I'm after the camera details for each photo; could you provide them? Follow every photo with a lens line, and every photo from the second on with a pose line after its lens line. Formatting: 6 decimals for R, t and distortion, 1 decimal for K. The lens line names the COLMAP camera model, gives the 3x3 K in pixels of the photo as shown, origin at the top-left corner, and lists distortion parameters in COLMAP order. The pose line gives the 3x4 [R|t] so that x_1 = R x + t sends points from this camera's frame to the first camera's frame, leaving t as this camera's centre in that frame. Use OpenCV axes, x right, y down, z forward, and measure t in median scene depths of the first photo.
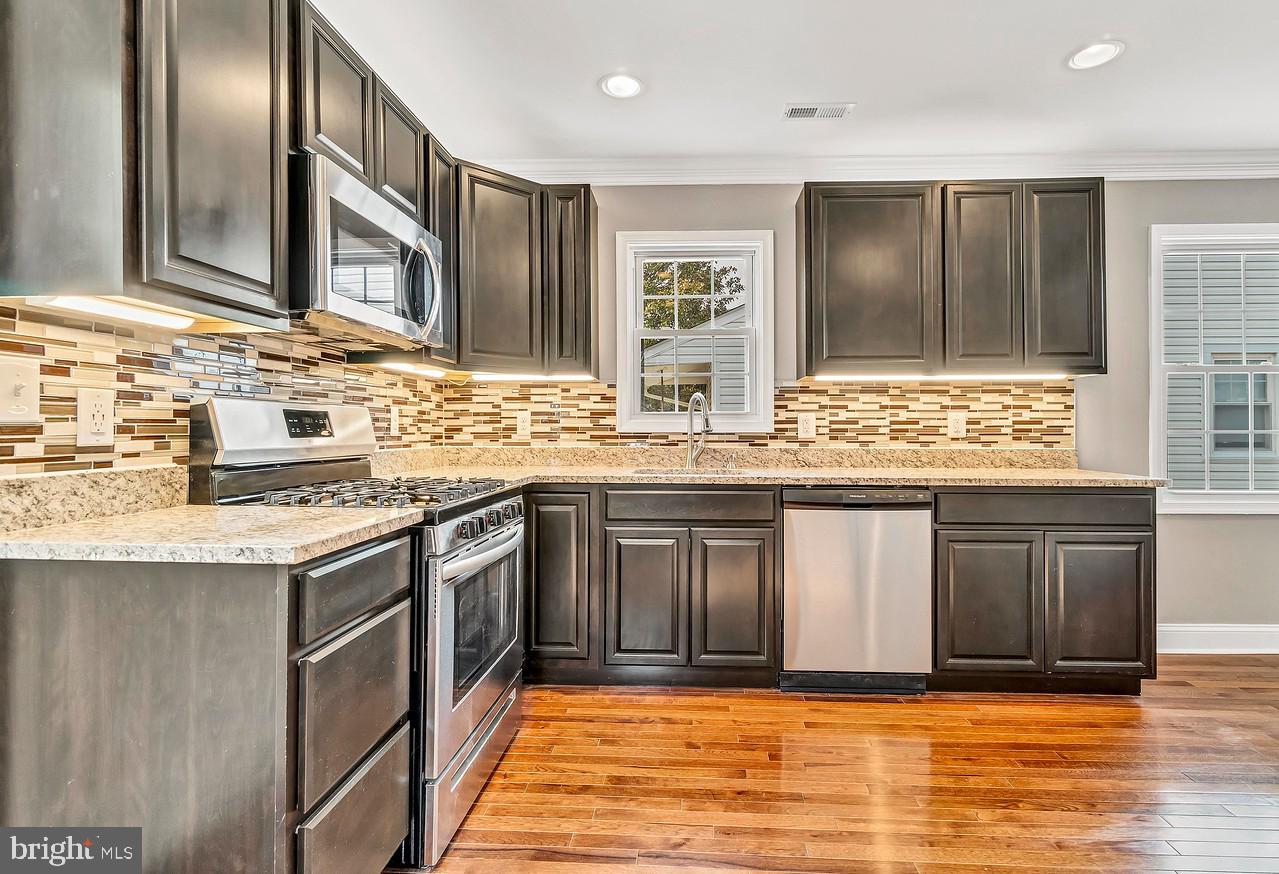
lens RADIAL K [[609.6, 0, 675.2], [0, 609.6, 421.8], [0, 0, 1]] dist [-0.000511, -0.000038]
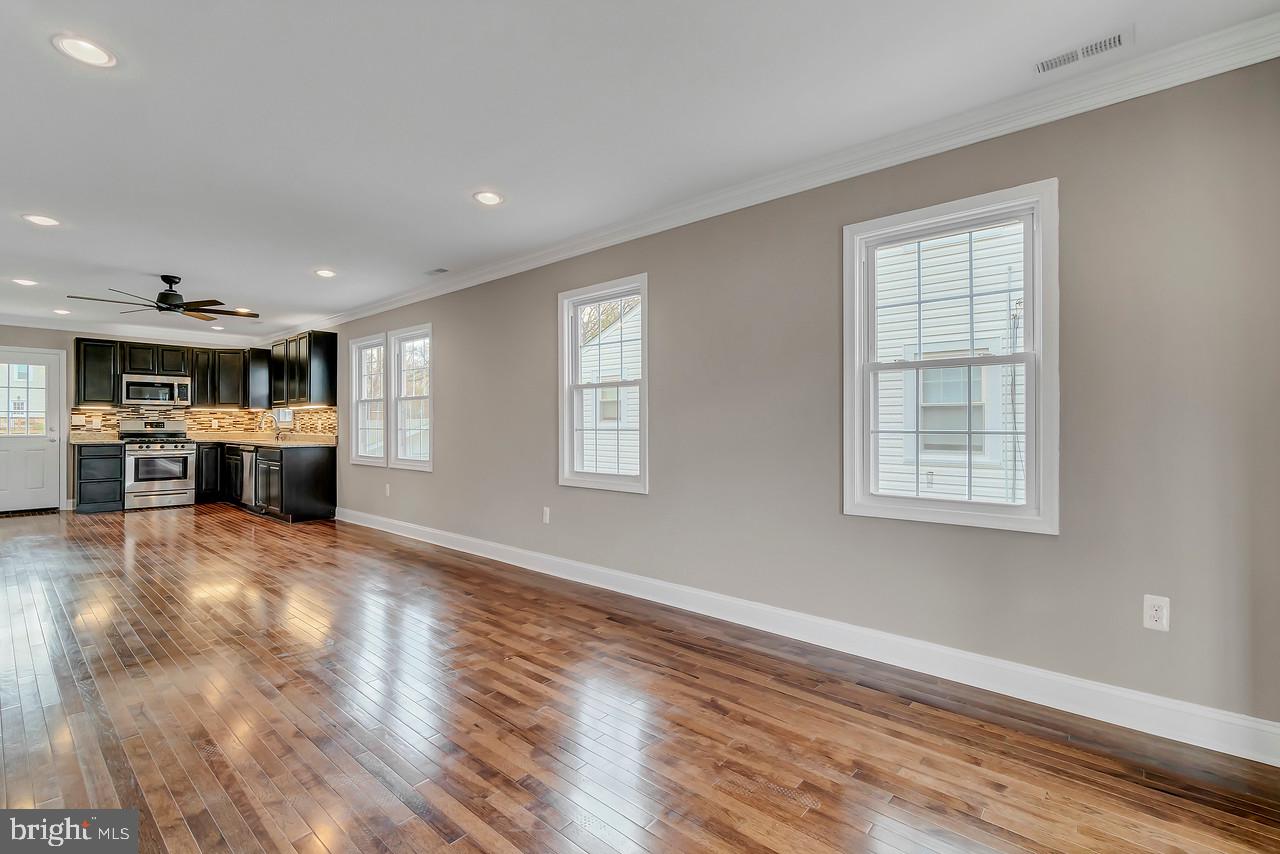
lens RADIAL K [[567.9, 0, 626.4], [0, 567.9, 423.8], [0, 0, 1]] dist [-0.005208, -0.000076]
pose [[0.782498, -0.000139, -0.622653, 2.987481], [0.001902, 0.999996, 0.002167, -0.004928], [0.622651, -0.002880, 0.782495, -0.065088]]
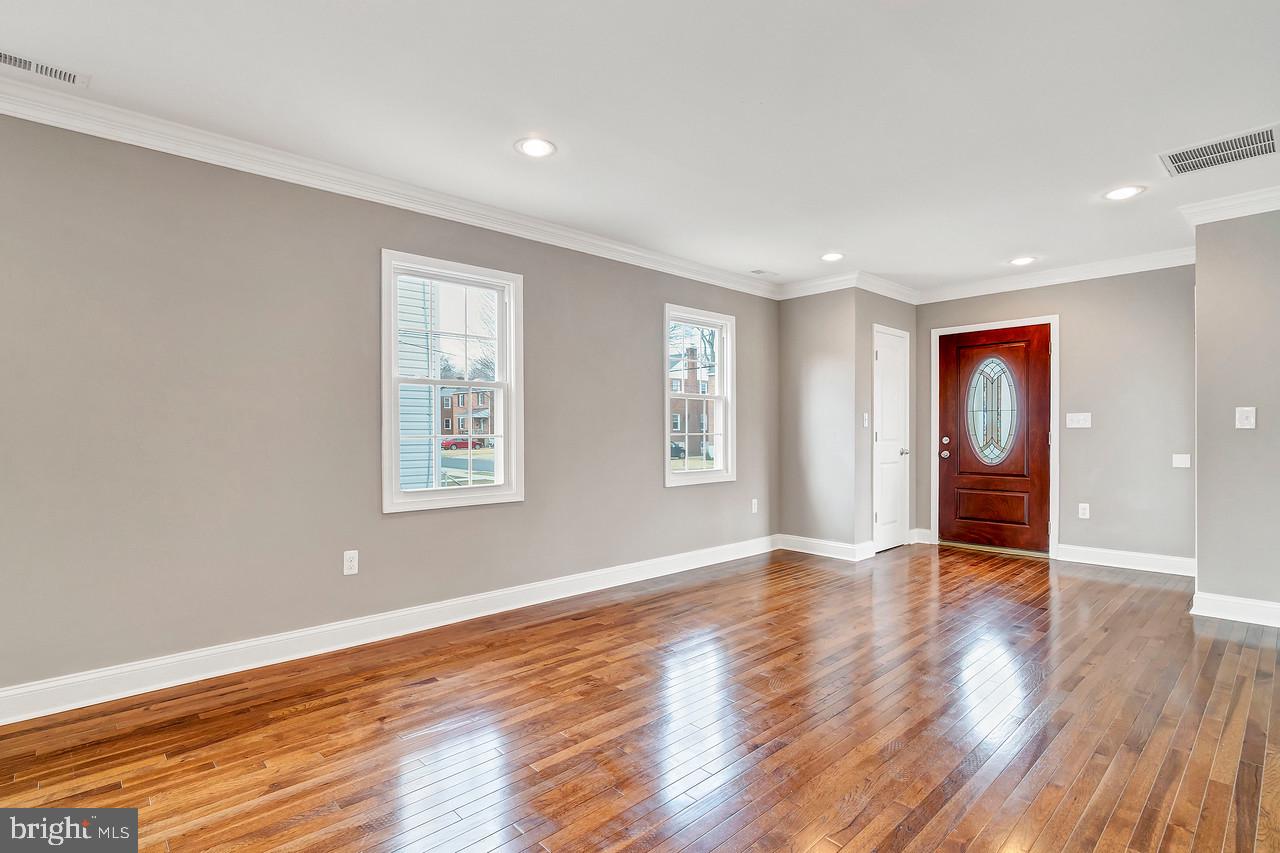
lens RADIAL K [[605.6, 0, 614.1], [0, 605.6, 425.8], [0, 0, 1]] dist [0.001671, 0.000448]
pose [[0.716354, 0.005285, 0.697717, 1.477872], [-0.001627, 0.999981, -0.005904, -0.000980], [-0.697735, 0.003094, 0.716349, -0.138245]]
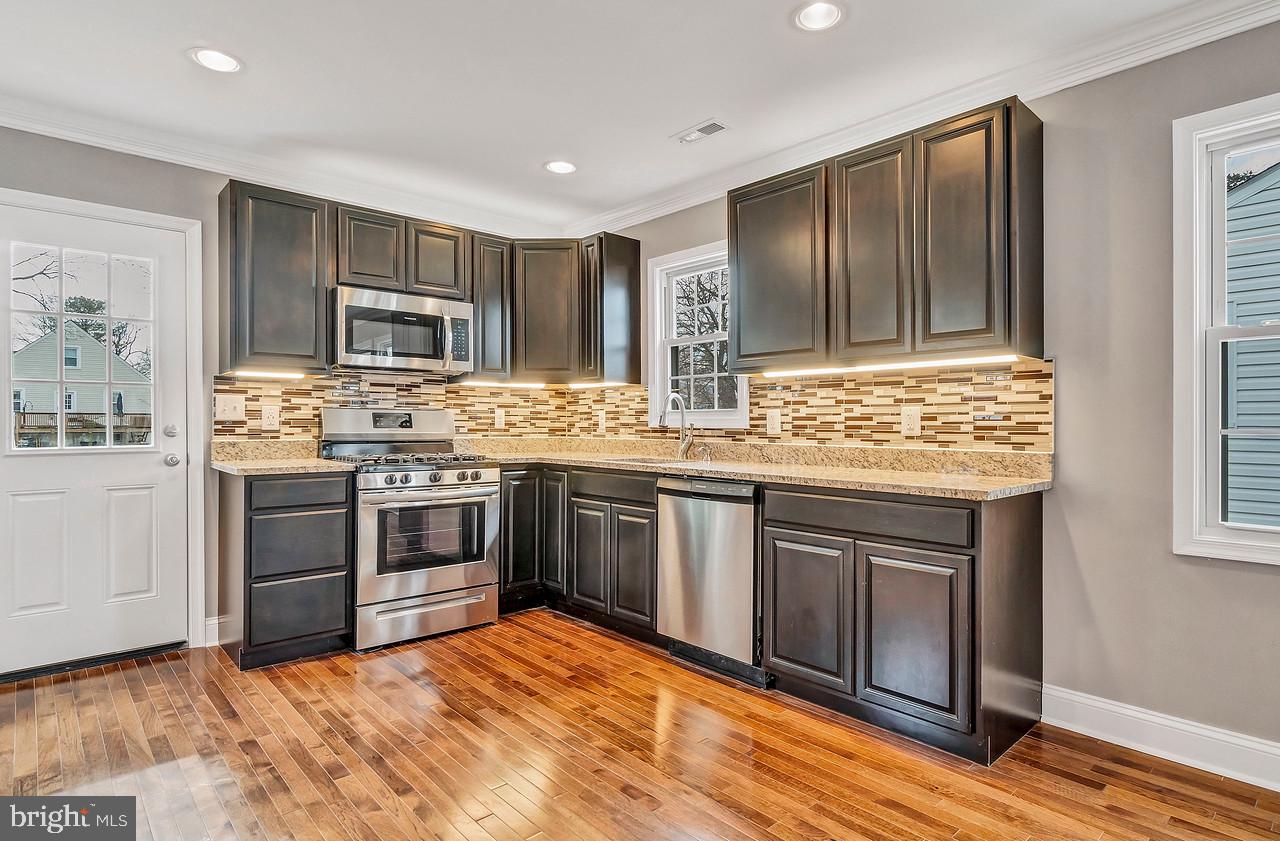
lens RADIAL K [[675.2, 0, 673.3], [0, 675.2, 424.6], [0, 0, 1]] dist [-0.001111, -0.000390]
pose [[0.718265, 0.002889, -0.695764, 0.889084], [0.003132, 0.999968, 0.007385, 0.001956], [0.695763, -0.007483, 0.718233, 0.082956]]
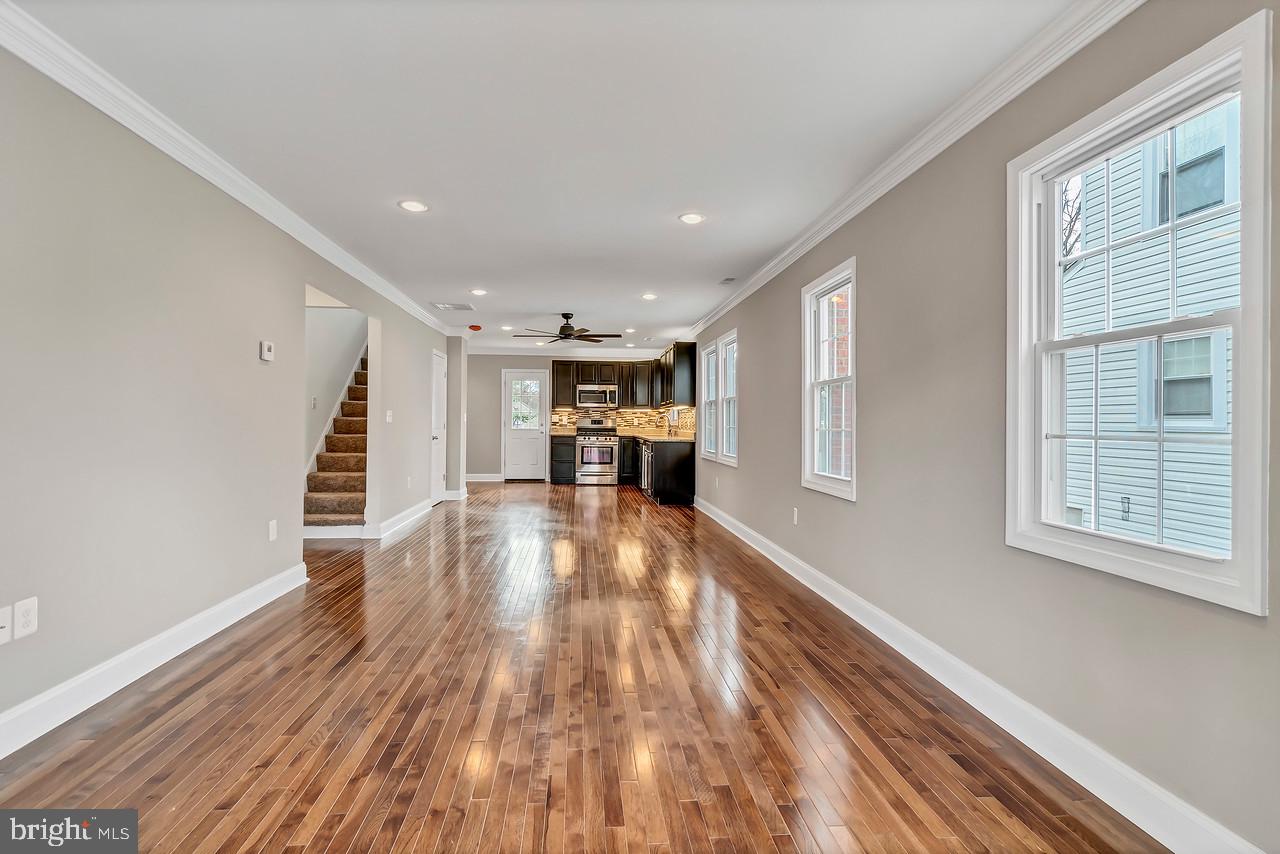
lens RADIAL K [[610.4, 0, 636.4], [0, 610.4, 418.1], [0, 0, 1]] dist [-0.000152, 0.000185]
pose [[0.142664, -0.004646, -0.989760, 3.379836], [-0.003912, 0.999979, -0.005258, -0.004629], [0.989763, 0.004622, 0.142643, 0.333360]]
